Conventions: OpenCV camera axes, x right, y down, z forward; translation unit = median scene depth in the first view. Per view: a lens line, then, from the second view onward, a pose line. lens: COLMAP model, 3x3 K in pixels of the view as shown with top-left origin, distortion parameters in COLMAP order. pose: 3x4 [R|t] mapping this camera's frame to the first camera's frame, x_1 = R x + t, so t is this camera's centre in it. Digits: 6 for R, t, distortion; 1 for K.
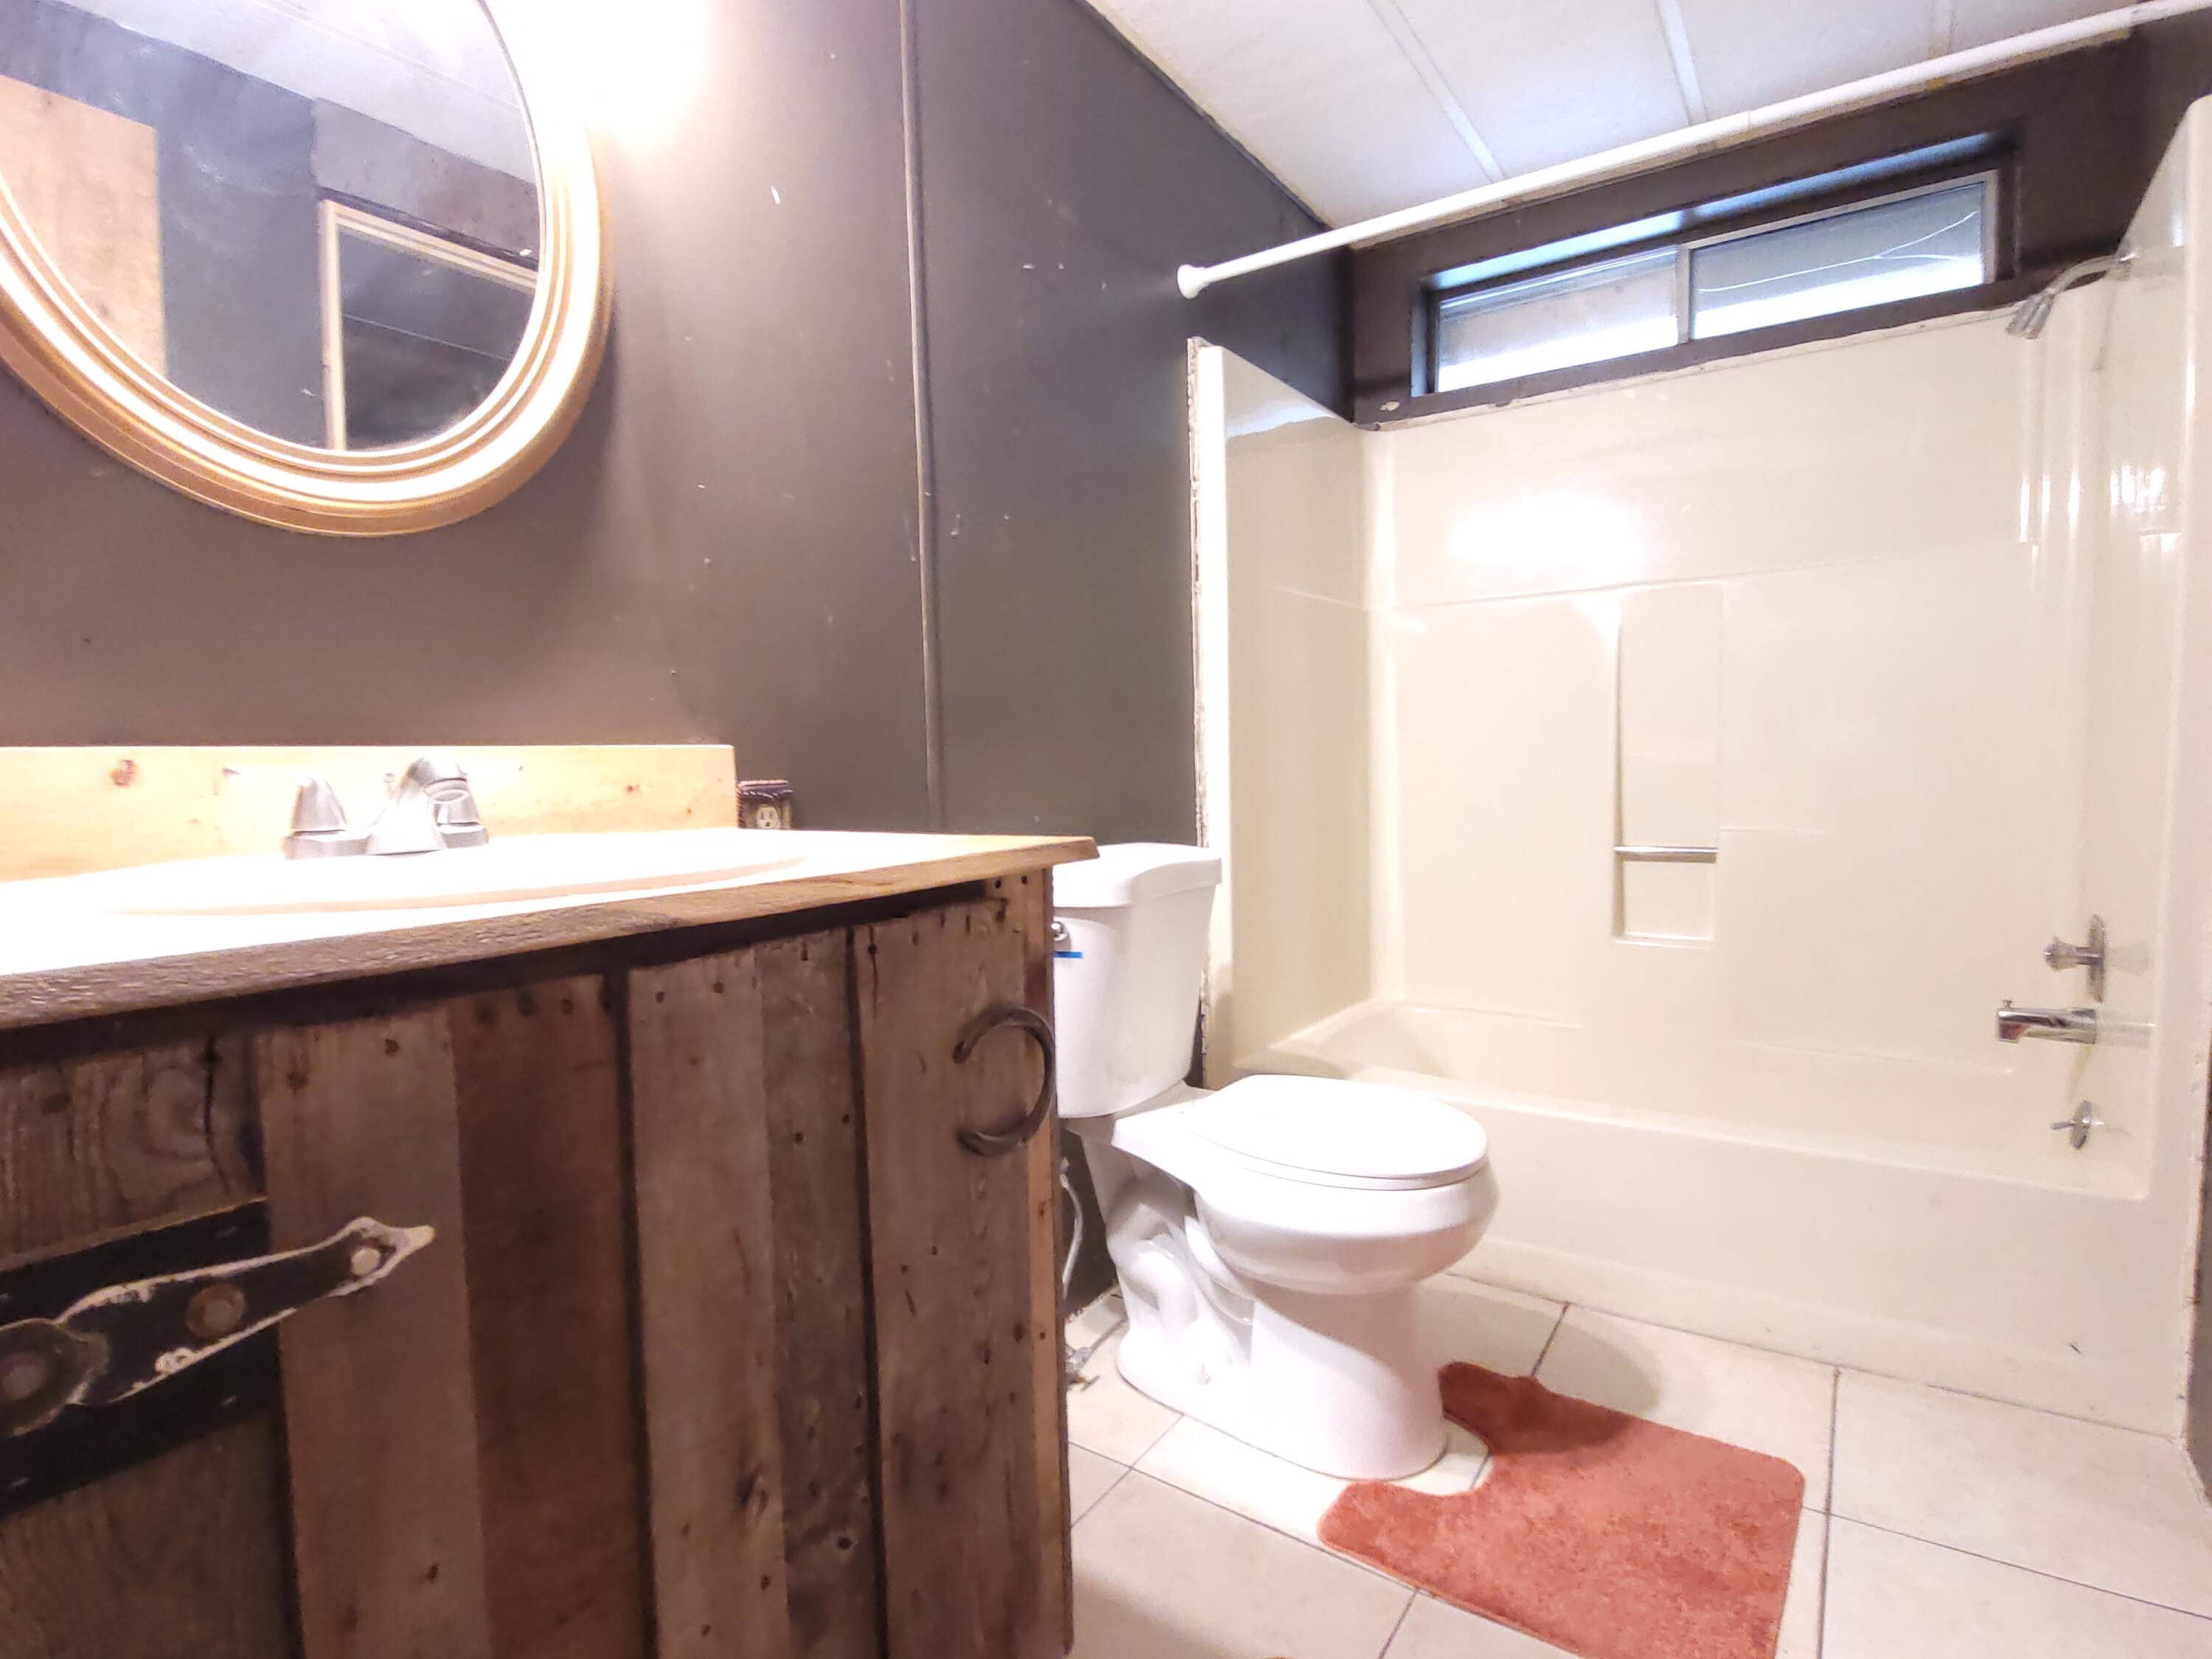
lens RADIAL K [[1103.1, 0, 1106.0], [0, 1103.1, 829.5], [0, 0, 1]] dist [0.000621, -0.014098]
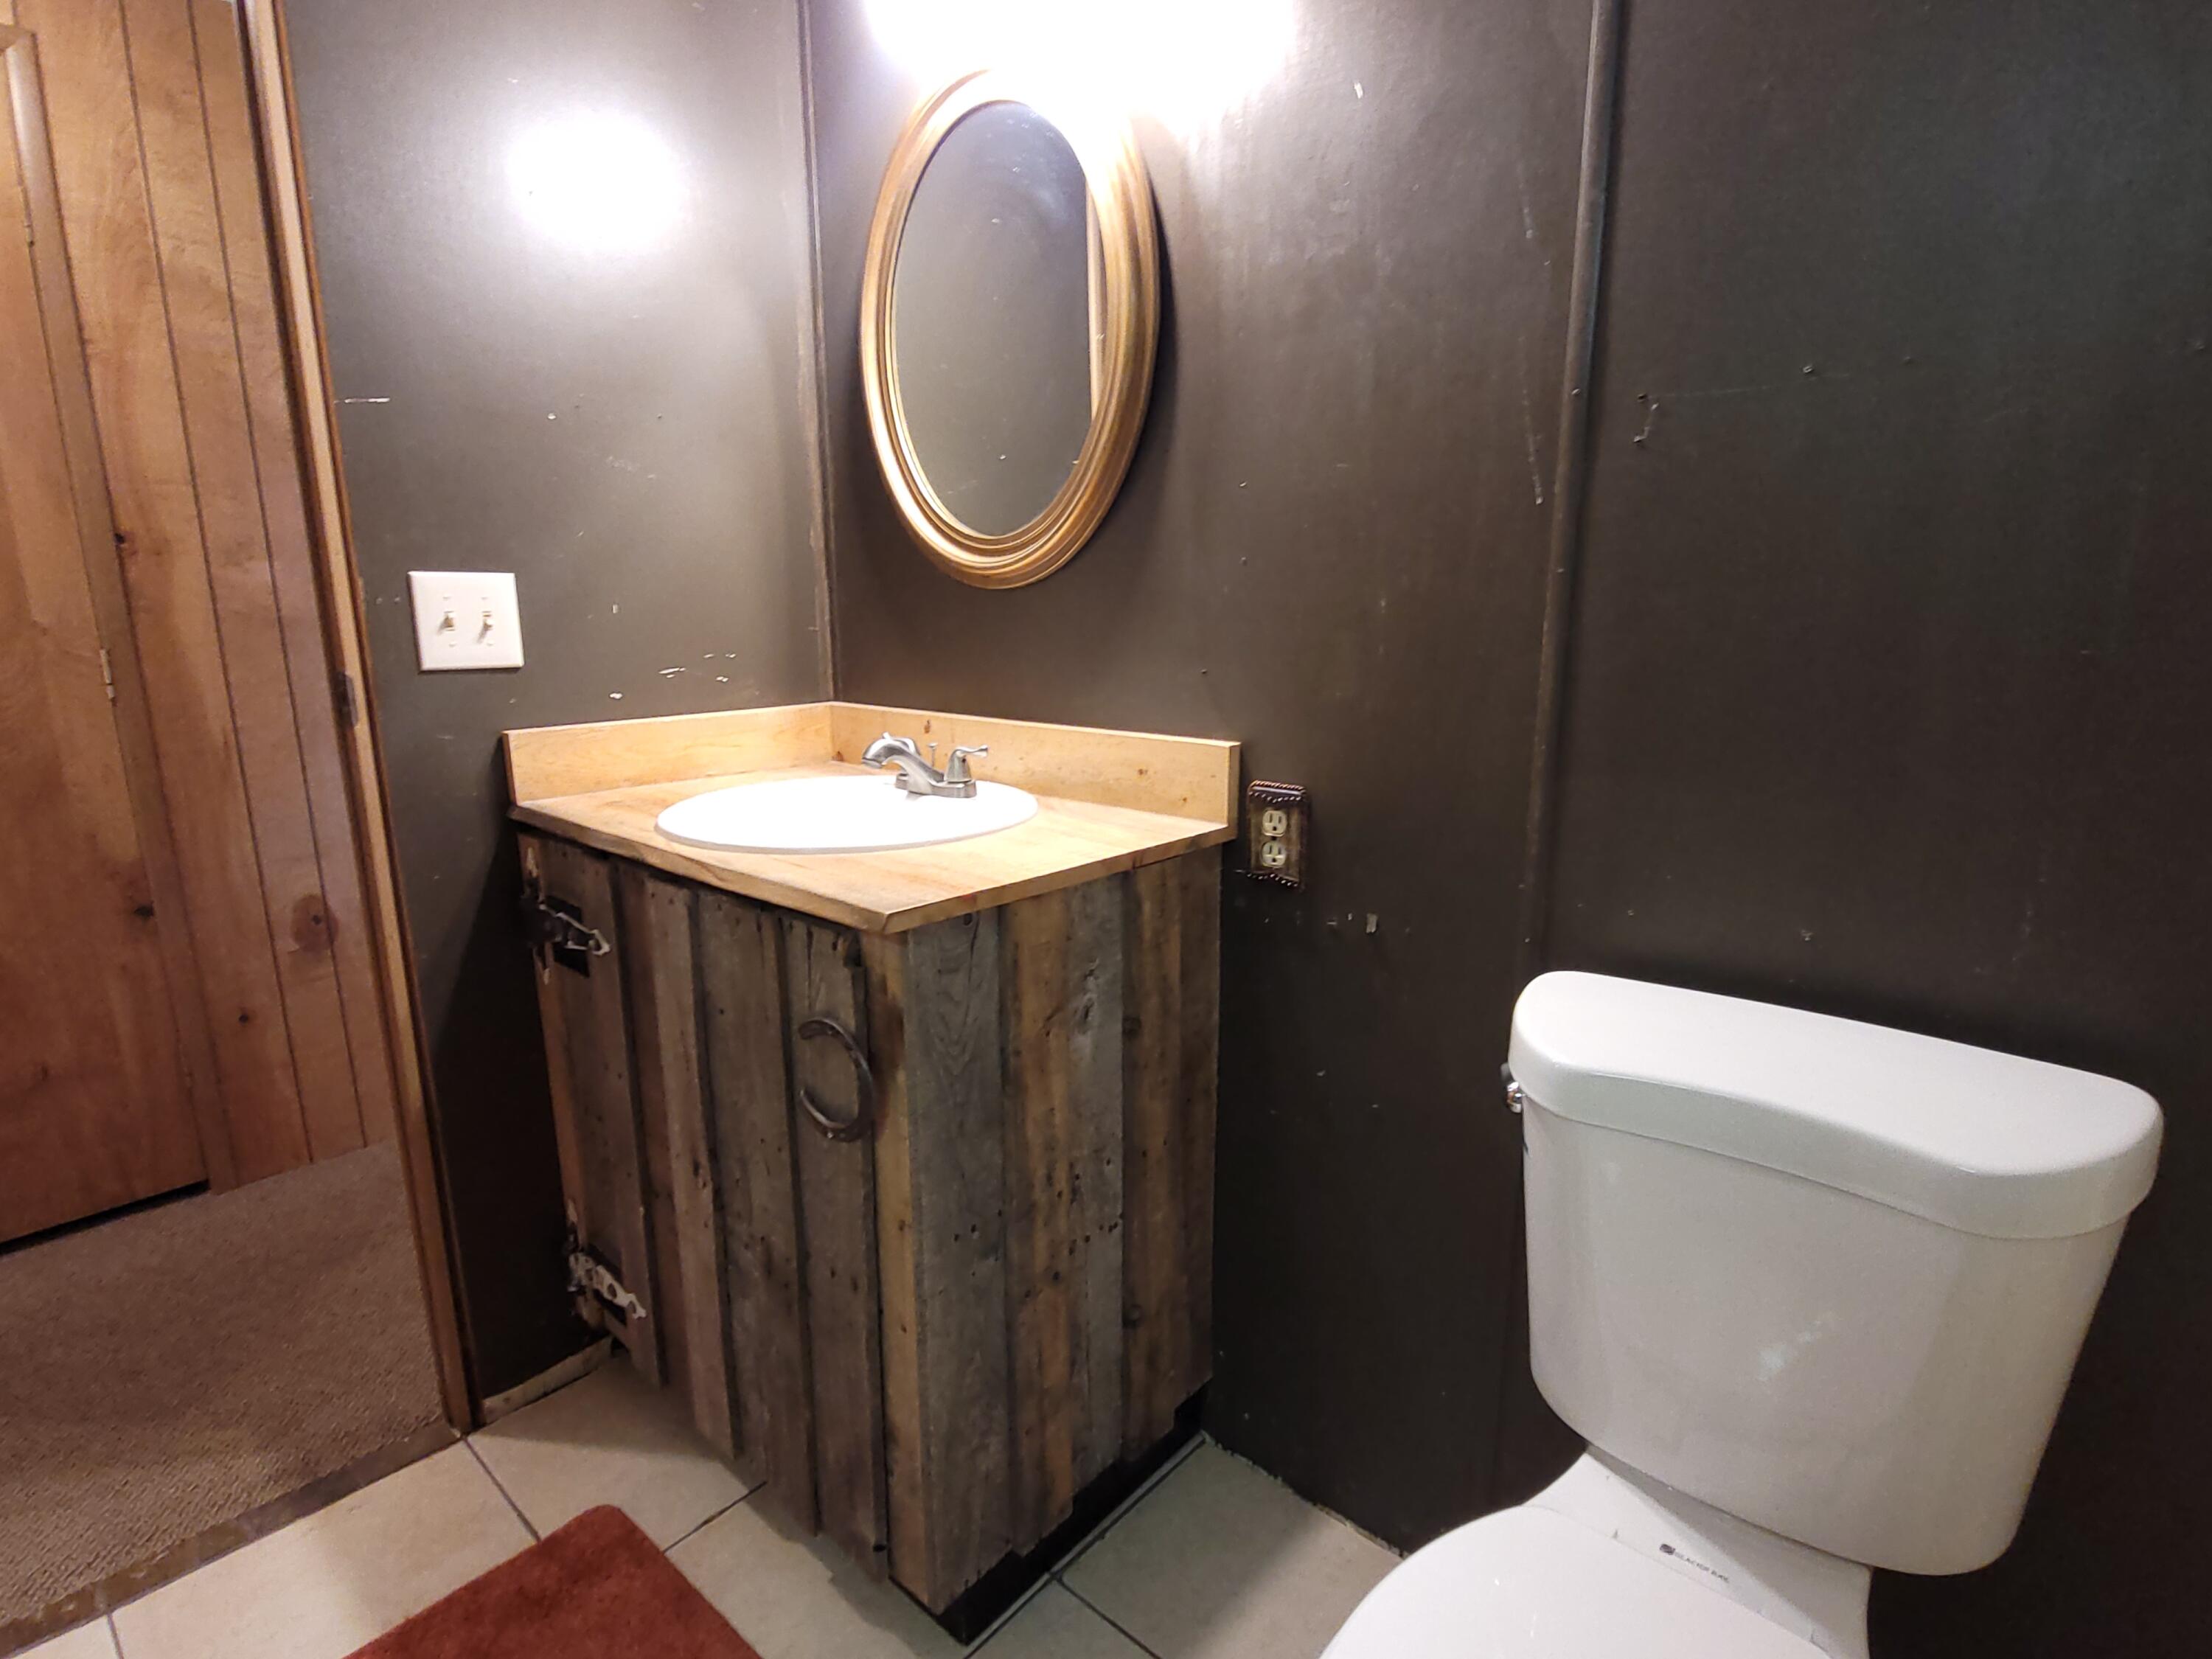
lens RADIAL K [[1110.3, 0, 1106.0], [0, 1110.3, 829.5], [0, 0, 1]] dist [-0.020128, -0.000378]
pose [[-0.132019, 0.227773, -0.964723, 0.746005], [-0.054455, 0.970105, 0.236496, -0.258007], [0.989750, 0.083756, -0.115669, 1.104404]]
